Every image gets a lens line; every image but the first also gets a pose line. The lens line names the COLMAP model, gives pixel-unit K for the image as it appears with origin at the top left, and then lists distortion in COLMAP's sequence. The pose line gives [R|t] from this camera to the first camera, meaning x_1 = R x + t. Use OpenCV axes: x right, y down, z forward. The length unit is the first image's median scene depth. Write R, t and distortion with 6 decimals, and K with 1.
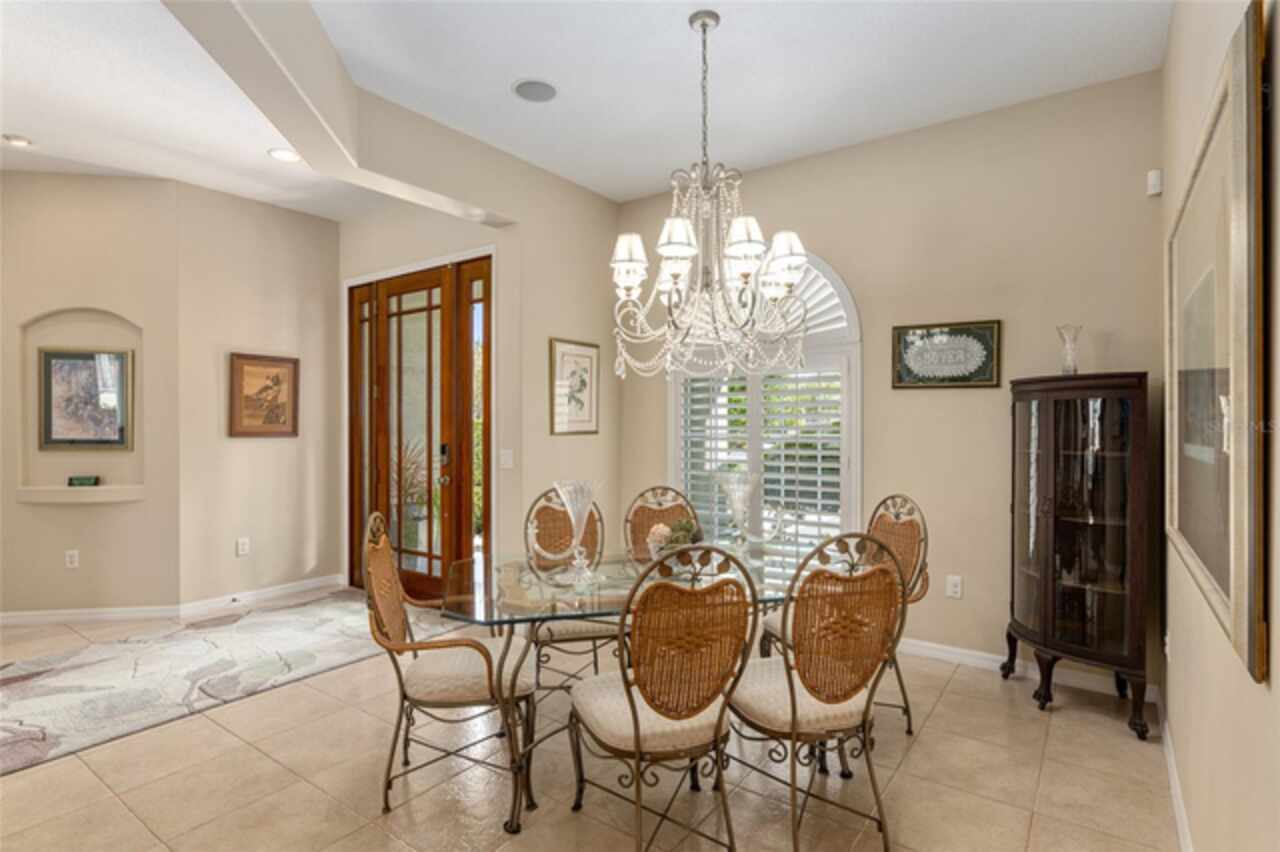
lens RADIAL K [[639.9, 0, 636.2], [0, 639.9, 430.9], [0, 0, 1]] dist [-0.003427, 0.000207]
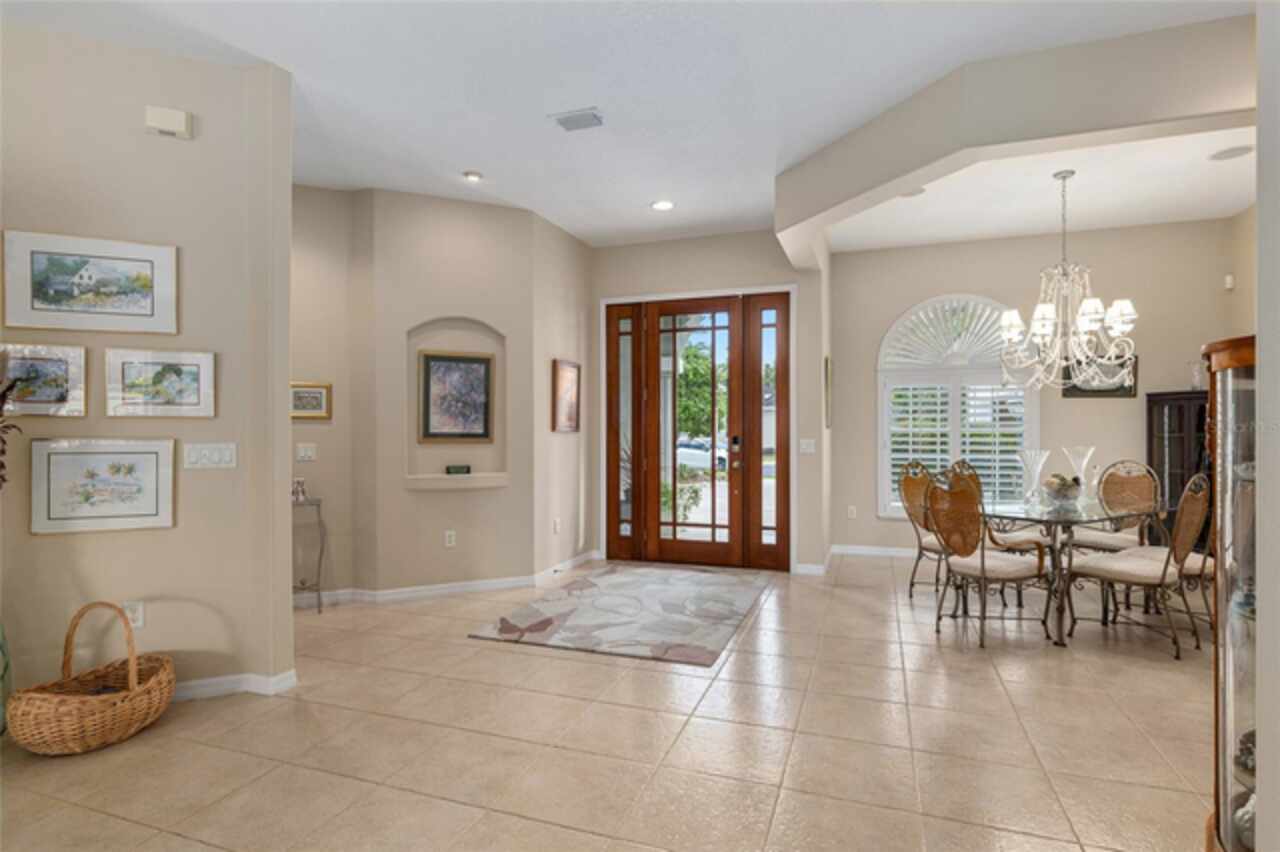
lens RADIAL K [[667.2, 0, 631.1], [0, 667.2, 429.4], [0, 0, 1]] dist [-0.002170, 0.001454]
pose [[0.963619, -0.000416, 0.267279, -0.886325], [0.003647, 0.999926, -0.011592, 0.022108], [-0.267254, 0.012145, 0.963550, -0.224951]]
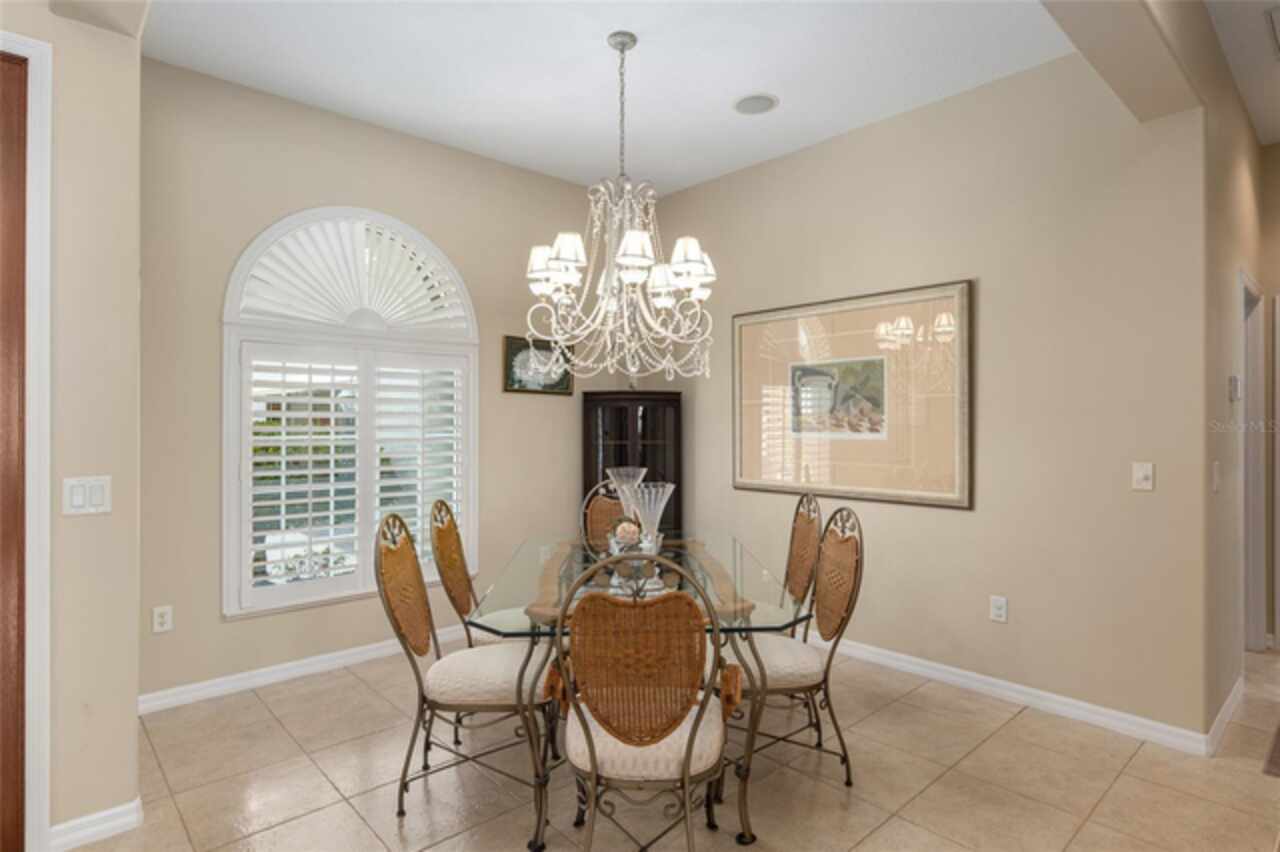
lens RADIAL K [[667.2, 0, 636.3], [0, 667.2, 418.5], [0, 0, 1]] dist [-0.002170, 0.001454]
pose [[0.199825, 0.007855, 0.979800, -0.593721], [0.013127, 0.999857, -0.010692, -0.004176], [-0.979744, 0.014998, 0.199693, 0.462731]]
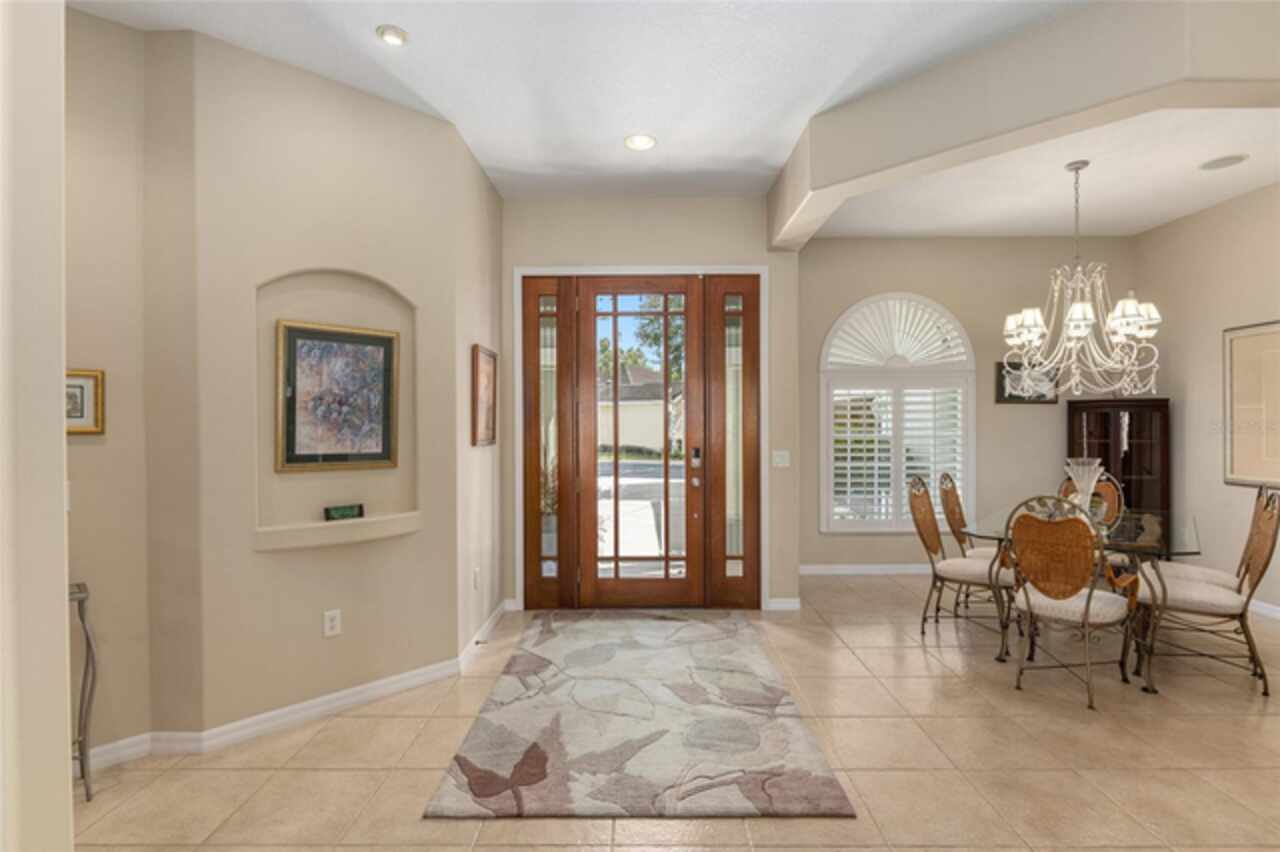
lens RADIAL K [[639.9, 0, 635.4], [0, 639.9, 425.2], [0, 0, 1]] dist [-0.003427, 0.000207]
pose [[0.812300, -0.004841, 0.583219, -1.018351], [0.010382, 0.999927, -0.006161, -0.010835], [-0.583147, 0.011059, 0.812291, 0.225265]]
